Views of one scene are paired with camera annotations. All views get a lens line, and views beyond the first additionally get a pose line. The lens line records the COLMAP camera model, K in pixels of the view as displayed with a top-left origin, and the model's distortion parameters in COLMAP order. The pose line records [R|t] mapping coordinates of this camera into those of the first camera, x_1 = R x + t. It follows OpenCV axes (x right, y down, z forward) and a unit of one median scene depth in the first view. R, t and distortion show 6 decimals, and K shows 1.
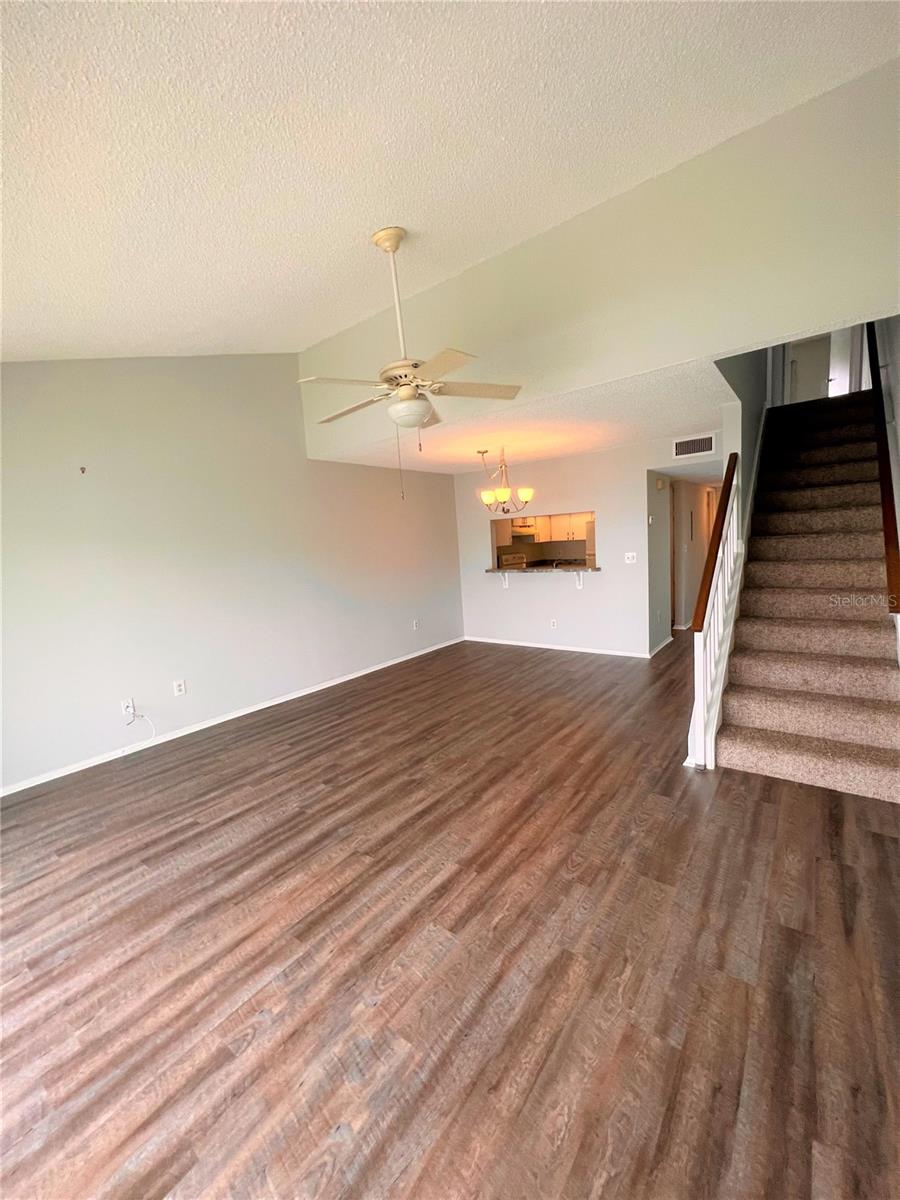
lens RADIAL K [[481.2, 0, 451.2], [0, 481.2, 596.1], [0, 0, 1]] dist [0.000325, -0.001296]
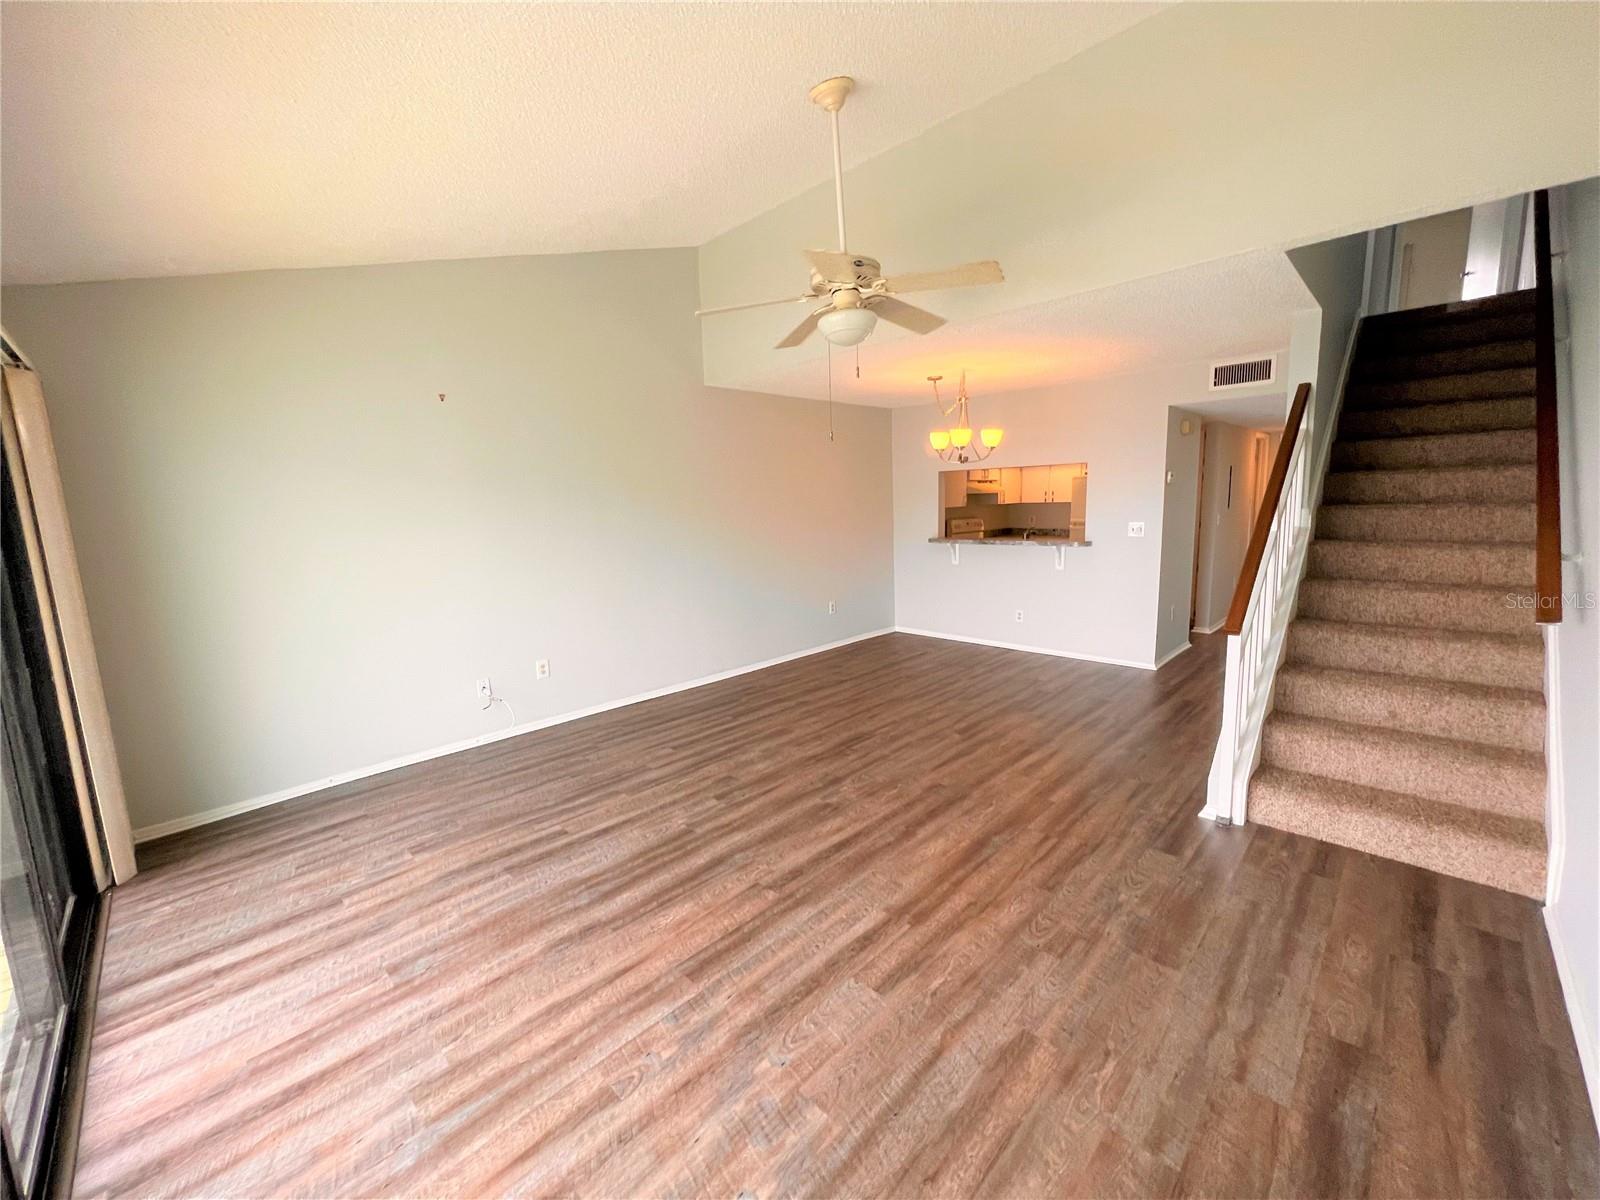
lens RADIAL K [[641.6, 0, 795.3], [0, 641.6, 595.0], [0, 0, 1]] dist [0.000325, -0.001296]
pose [[0.991740, 0.048042, -0.118927, -0.027920], [-0.043641, 0.998272, 0.039341, 0.006220], [0.120611, -0.033826, 0.992123, -0.030914]]
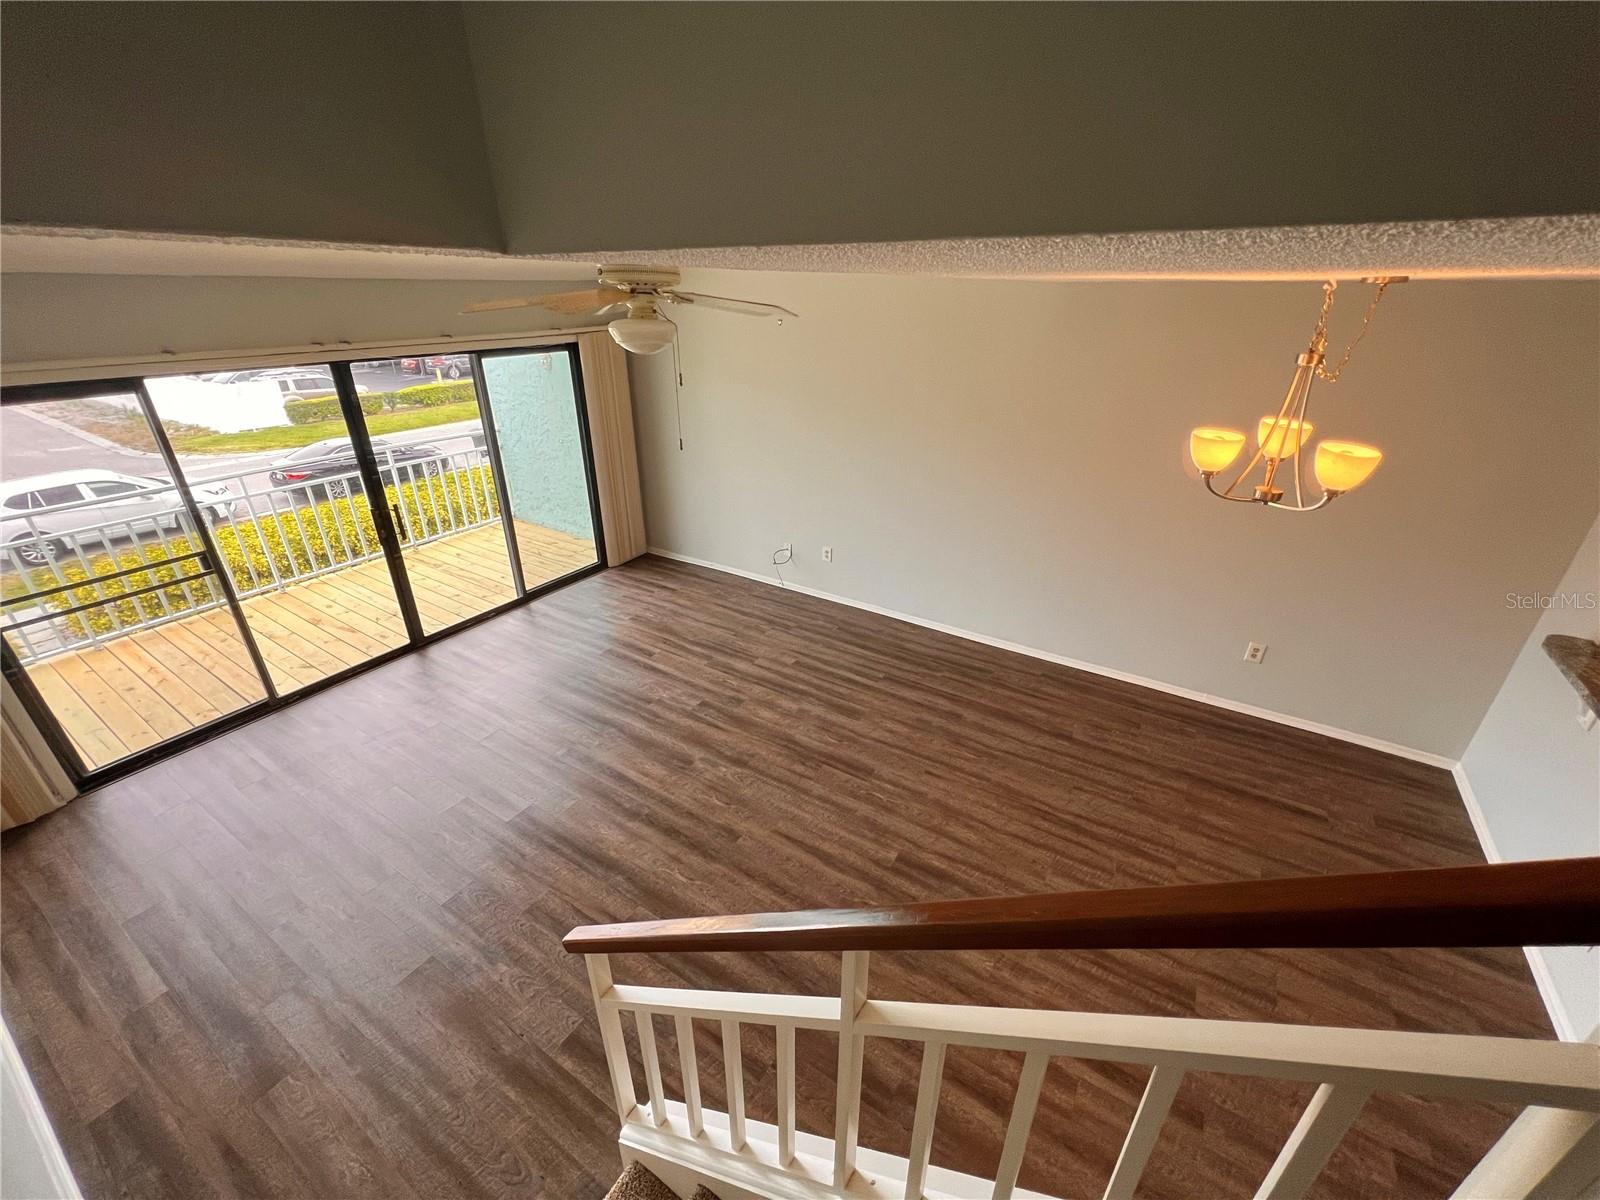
lens RADIAL K [[641.2, 0, 796.8], [0, 641.2, 590.0], [0, 0, 1]] dist [-0.003566, -0.000276]
pose [[0.094019, 0.477774, -0.873437, 0.954364], [-0.123112, 0.876169, 0.466016, -0.545773], [0.987929, 0.063716, 0.141197, 1.179908]]
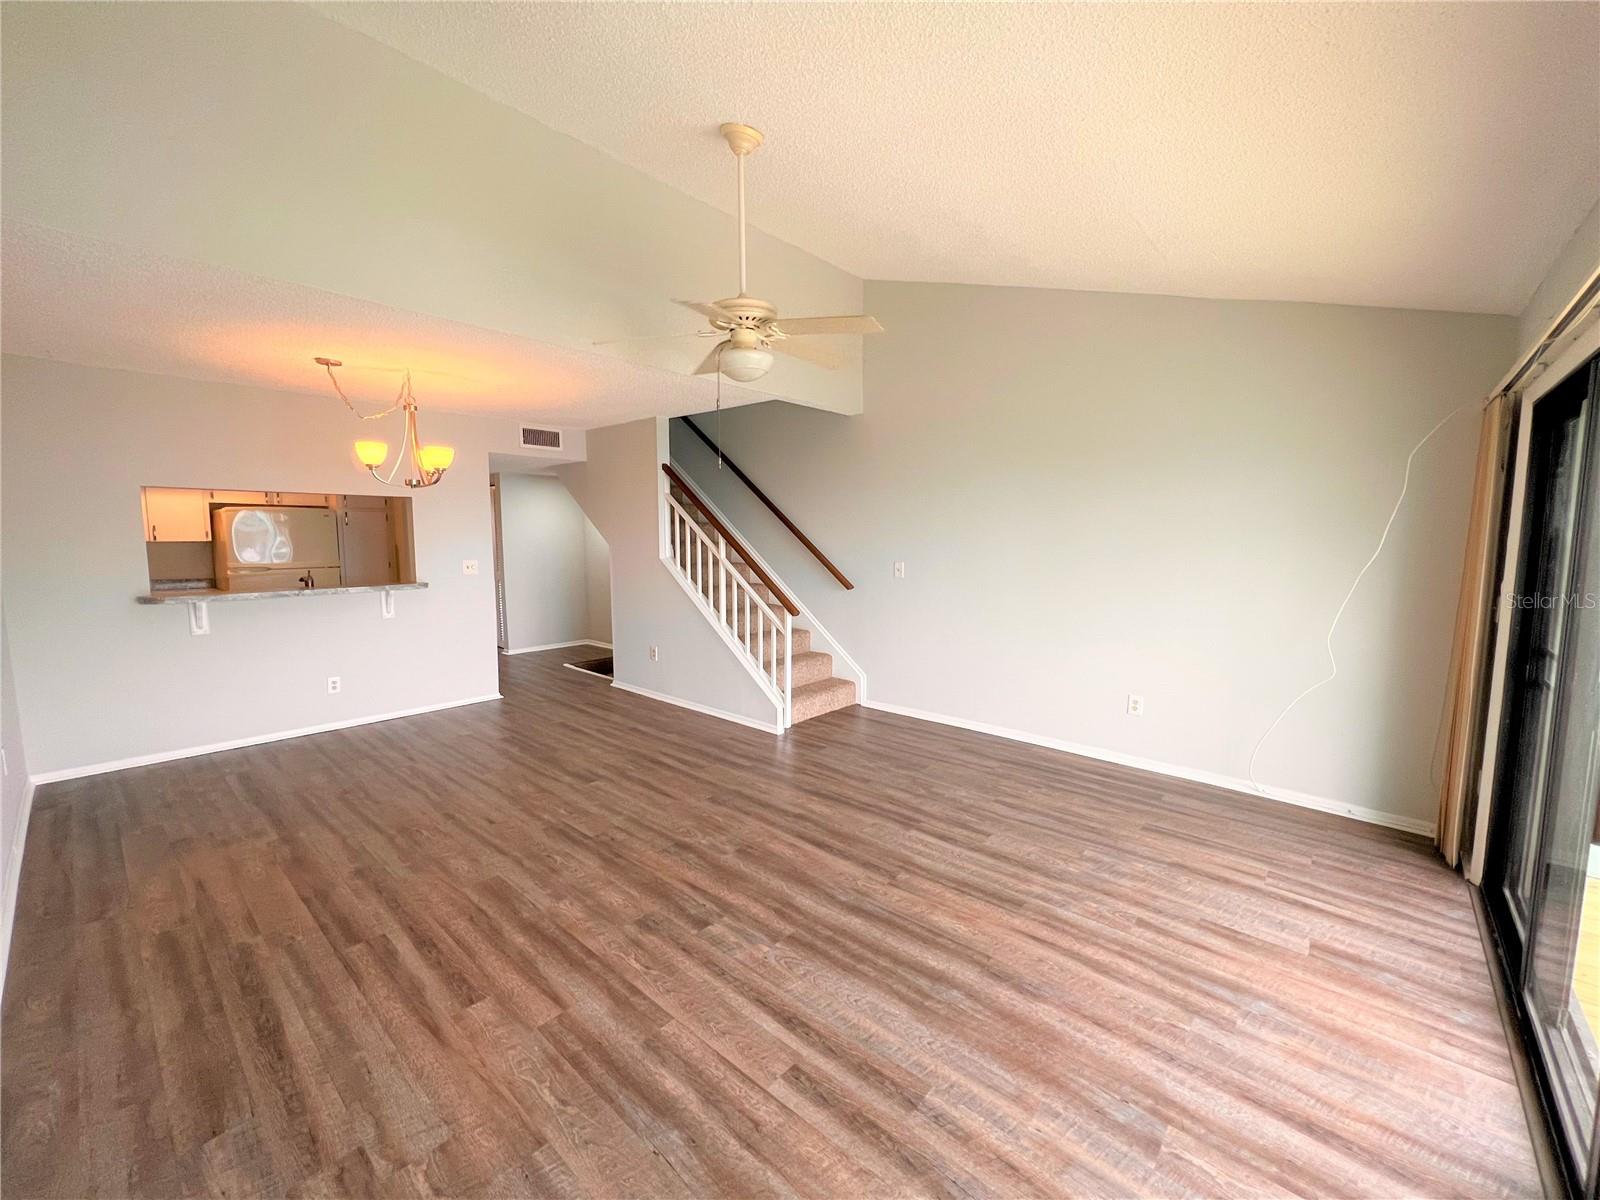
lens RADIAL K [[641.2, 0, 800.9], [0, 641.2, 599.5], [0, 0, 1]] dist [-0.003566, -0.000276]
pose [[0.065030, -0.045040, 0.996866, -1.209664], [0.106130, 0.993627, 0.037971, -0.030273], [-0.992224, 0.103328, 0.069396, 0.936434]]
